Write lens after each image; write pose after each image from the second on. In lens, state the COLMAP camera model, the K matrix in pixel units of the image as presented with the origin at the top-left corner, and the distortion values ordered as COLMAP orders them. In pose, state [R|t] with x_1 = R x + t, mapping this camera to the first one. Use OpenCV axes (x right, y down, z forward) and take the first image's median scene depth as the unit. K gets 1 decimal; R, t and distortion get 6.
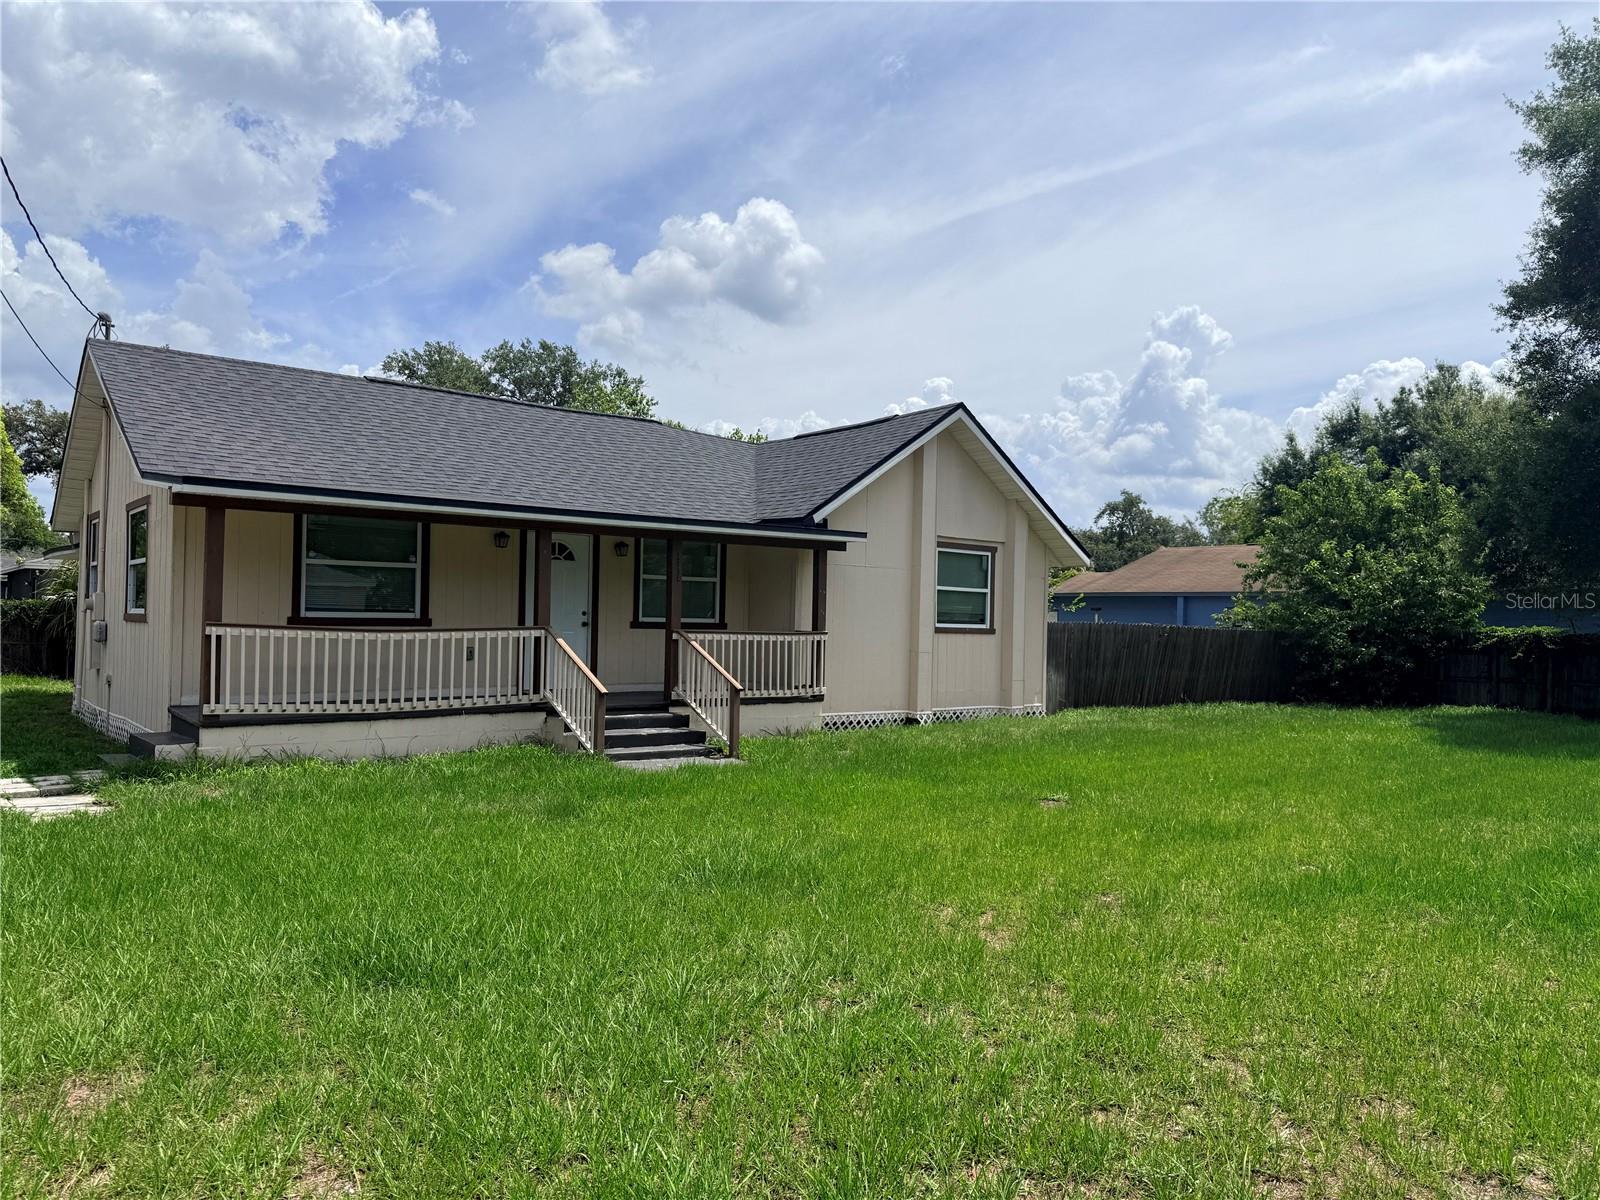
lens RADIAL K [[1102.3, 0, 803.9], [0, 1102.3, 602.8], [0, 0, 1]] dist [0.135931, -0.217140]
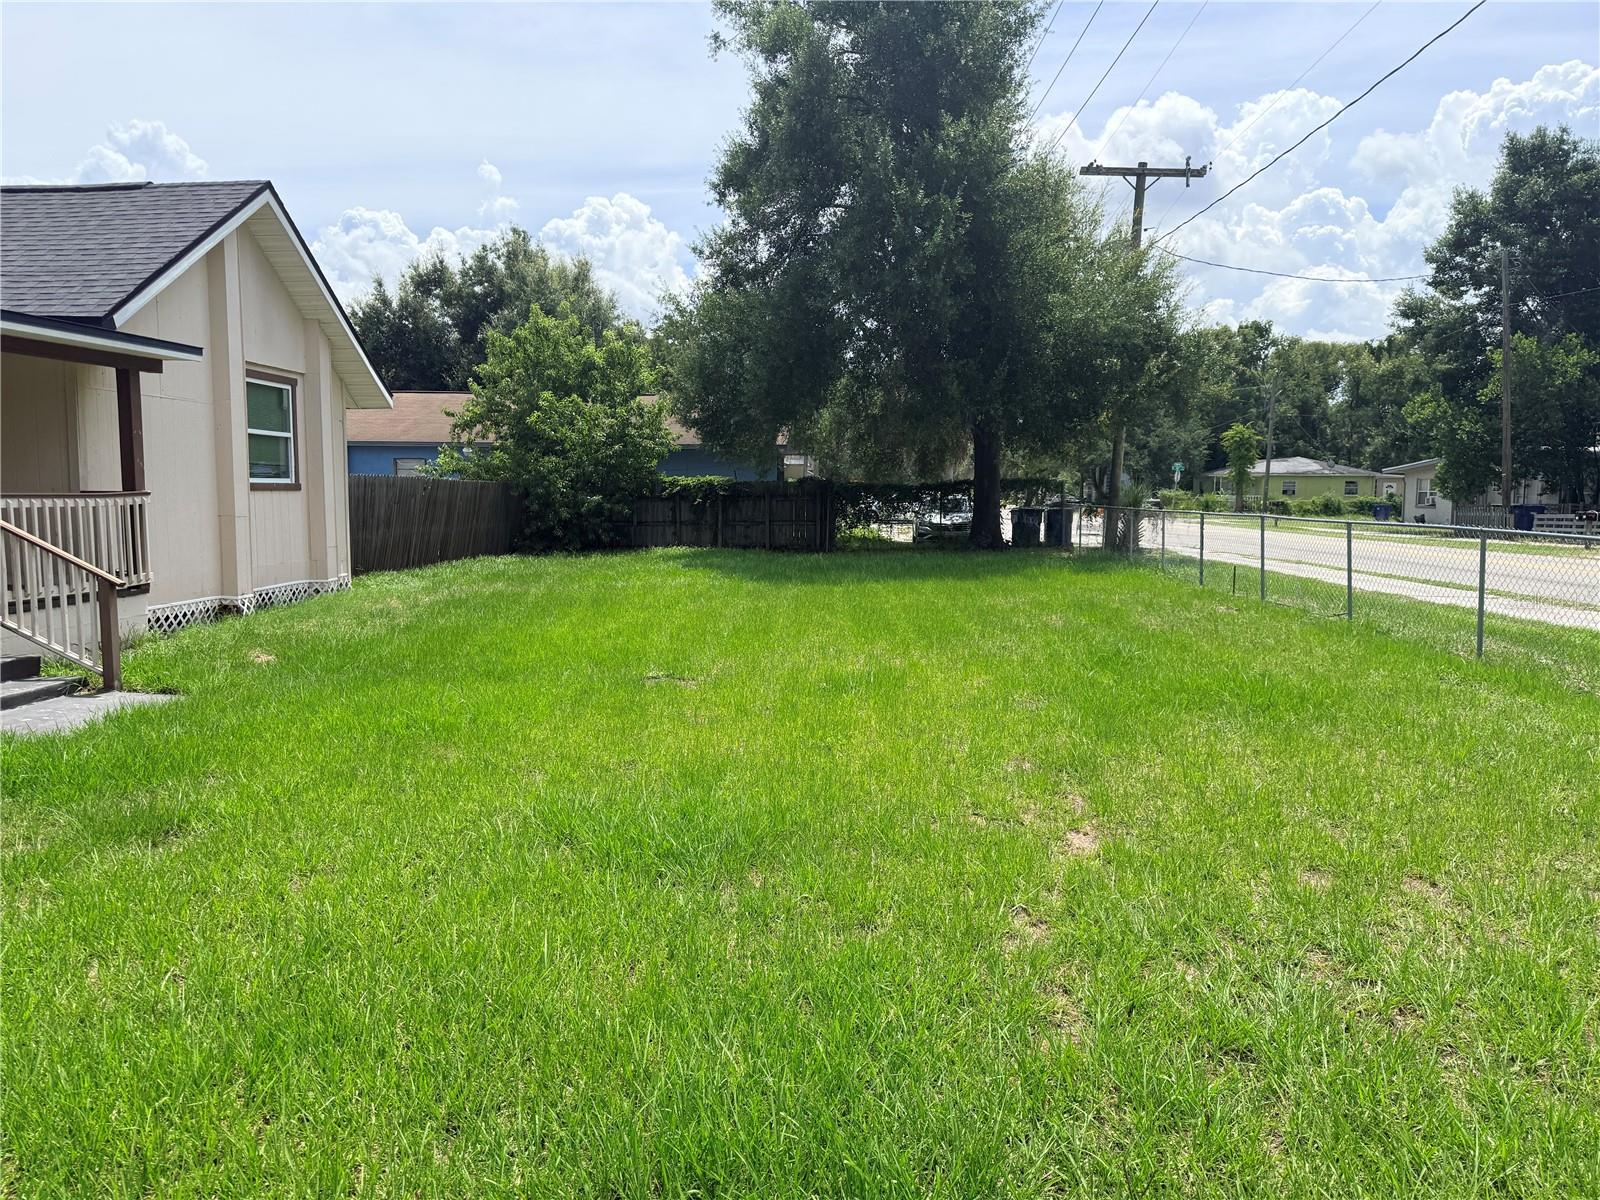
lens RADIAL K [[1102.3, 0, 803.9], [0, 1102.3, 602.8], [0, 0, 1]] dist [0.135931, -0.217140]
pose [[0.668534, -0.096592, 0.737382, -0.191104], [-0.000125, 0.991515, 0.129995, 0.003358], [-0.743681, -0.086998, 0.662850, 0.192381]]
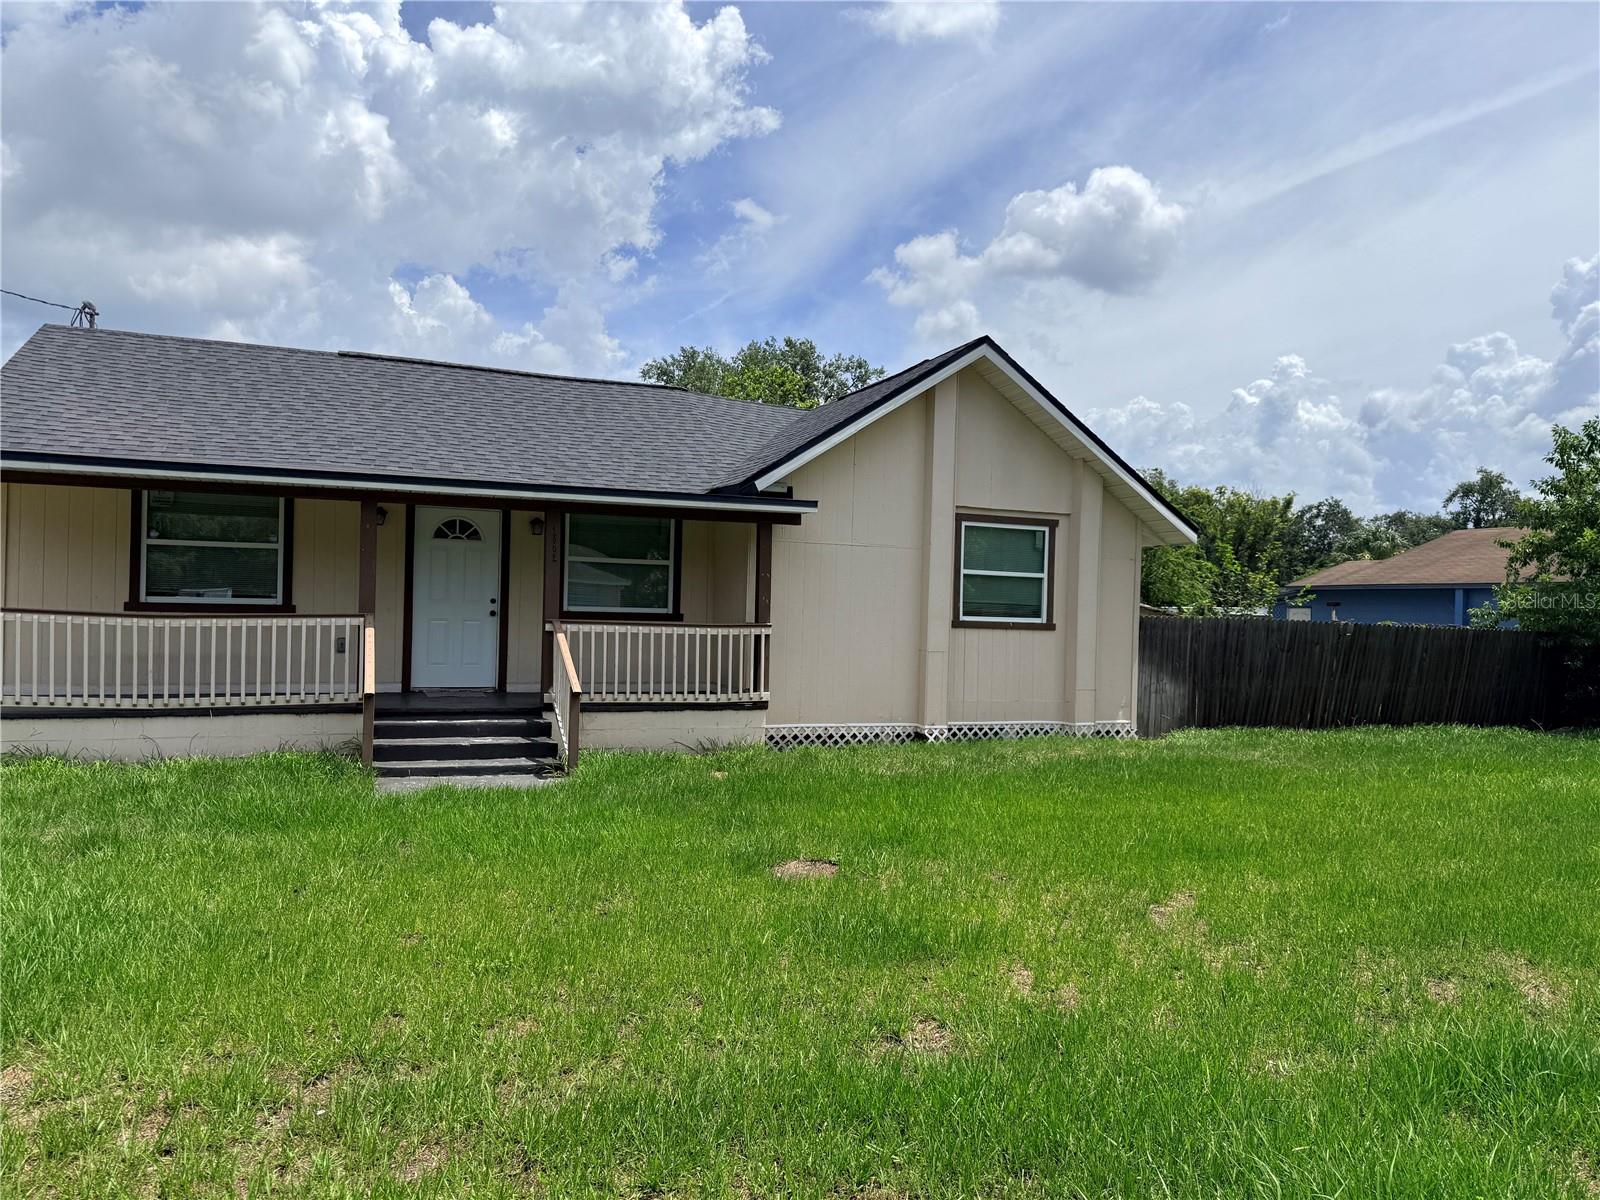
lens RADIAL K [[1102.3, 0, 803.9], [0, 1102.3, 602.8], [0, 0, 1]] dist [0.135931, -0.217140]
pose [[0.956750, 0.000522, -0.290912, 0.235360], [-0.000738, 1.000000, -0.000633, 0.009342], [0.290911, 0.000820, 0.956750, 0.192601]]
